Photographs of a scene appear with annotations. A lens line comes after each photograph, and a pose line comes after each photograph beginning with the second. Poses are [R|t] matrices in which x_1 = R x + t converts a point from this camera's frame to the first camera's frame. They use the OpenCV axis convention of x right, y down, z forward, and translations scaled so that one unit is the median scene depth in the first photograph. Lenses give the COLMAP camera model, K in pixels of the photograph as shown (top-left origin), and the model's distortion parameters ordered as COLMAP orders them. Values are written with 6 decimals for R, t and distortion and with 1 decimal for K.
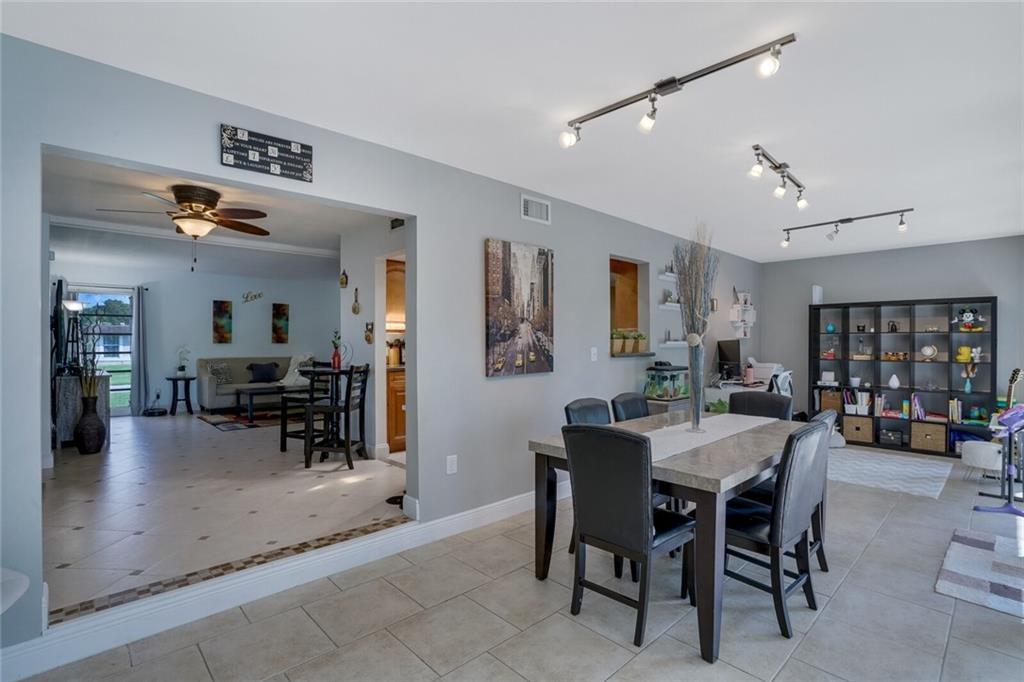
lens RADIAL K [[478.1, 0, 507.5], [0, 478.1, 341.6], [0, 0, 1]] dist [-0.026140, 0.000734]
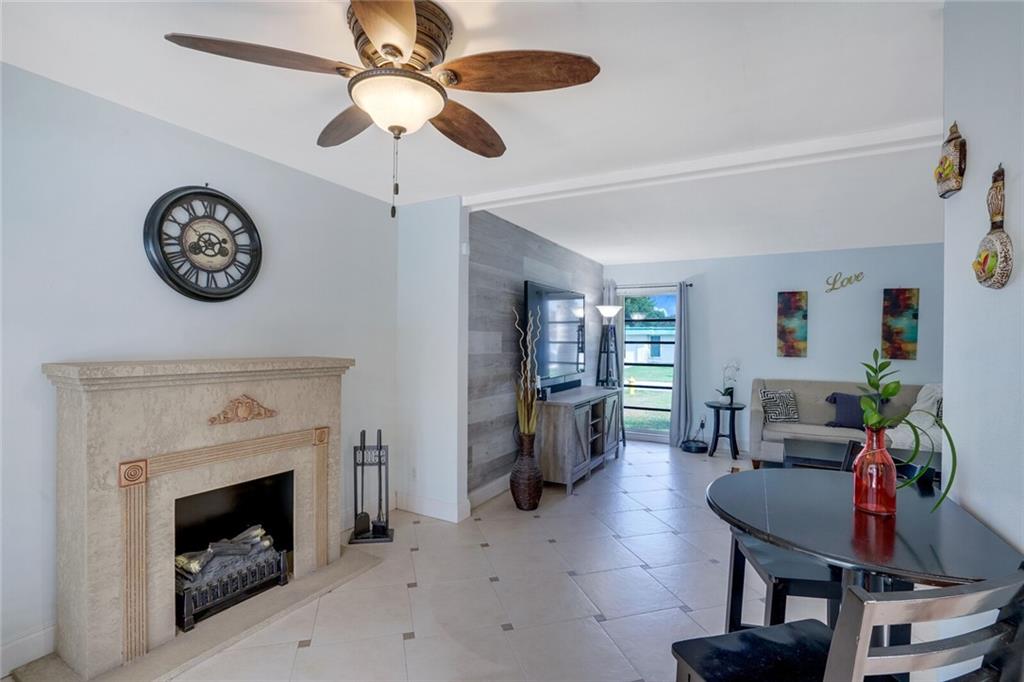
lens RADIAL K [[472.7, 0, 509.8], [0, 472.7, 344.9], [0, 0, 1]] dist [-0.006319, 0.000334]
pose [[0.309454, 0.010933, -0.950852, -0.124502], [-0.006422, 0.999935, 0.009408, -0.020161], [0.950893, 0.003195, 0.309504, 0.511096]]
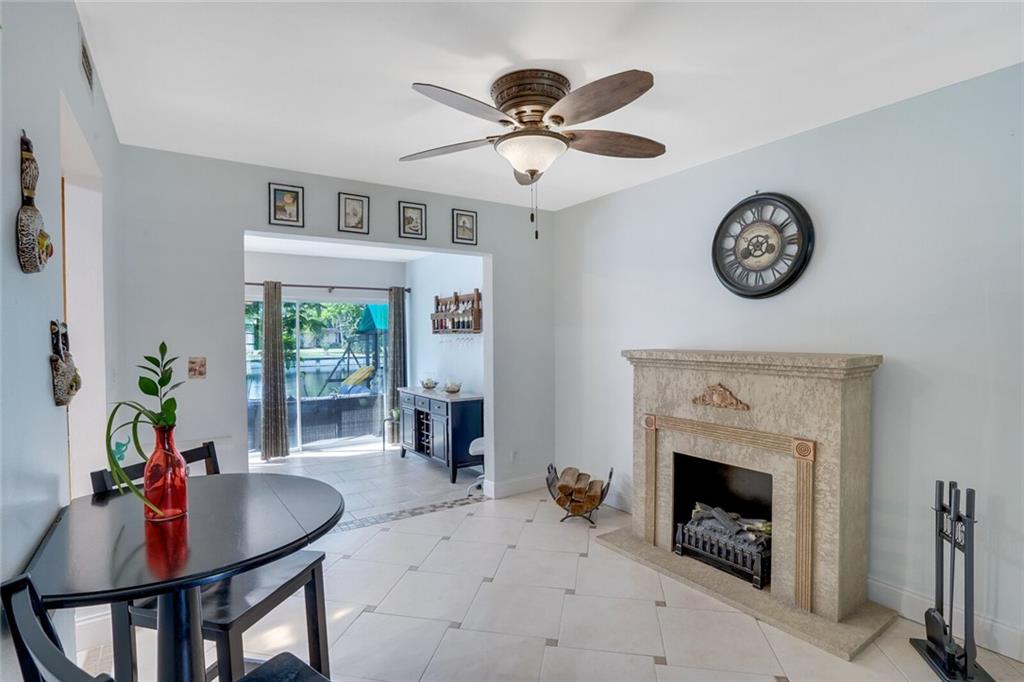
lens RADIAL K [[506.1, 0, 512.0], [0, 506.1, 341.0], [0, 0, 1]] dist [-0.062422, 0.000201]
pose [[-0.988467, 0.004399, 0.151375, -0.375689], [0.006107, 0.999923, 0.010825, -0.018901], [-0.151316, 0.011625, -0.988417, 0.816794]]
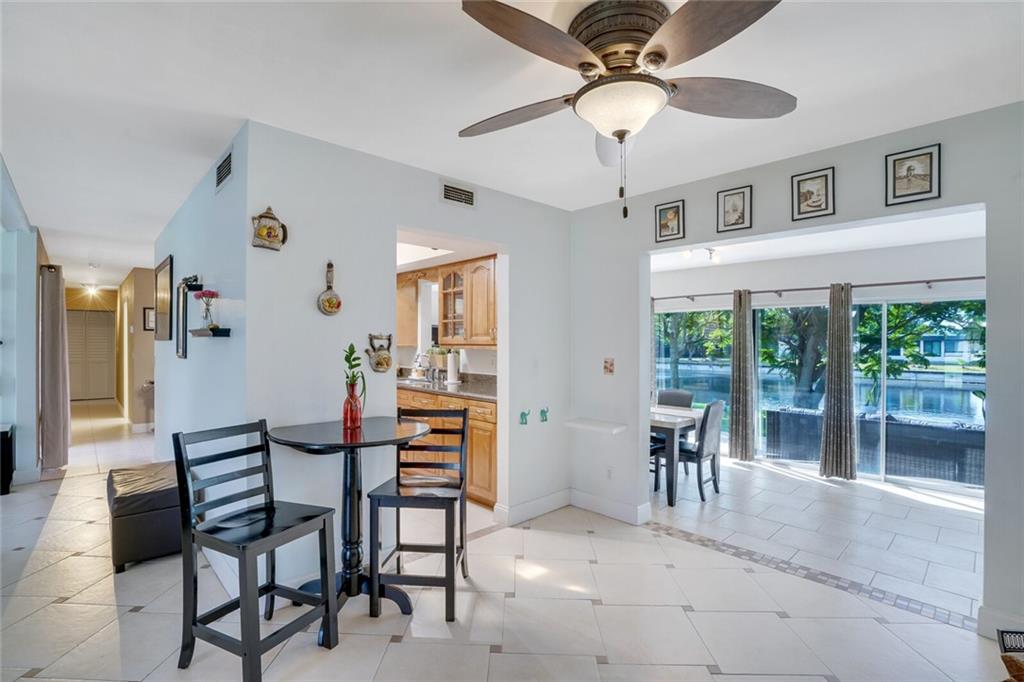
lens RADIAL K [[478.1, 0, 507.5], [0, 478.1, 341.6], [0, 0, 1]] dist [-0.026140, 0.000734]
pose [[-0.004350, 0.001620, 0.999989, -0.561836], [-0.006724, 0.999976, -0.001649, -0.018976], [-0.999968, -0.006731, -0.004339, 0.571762]]
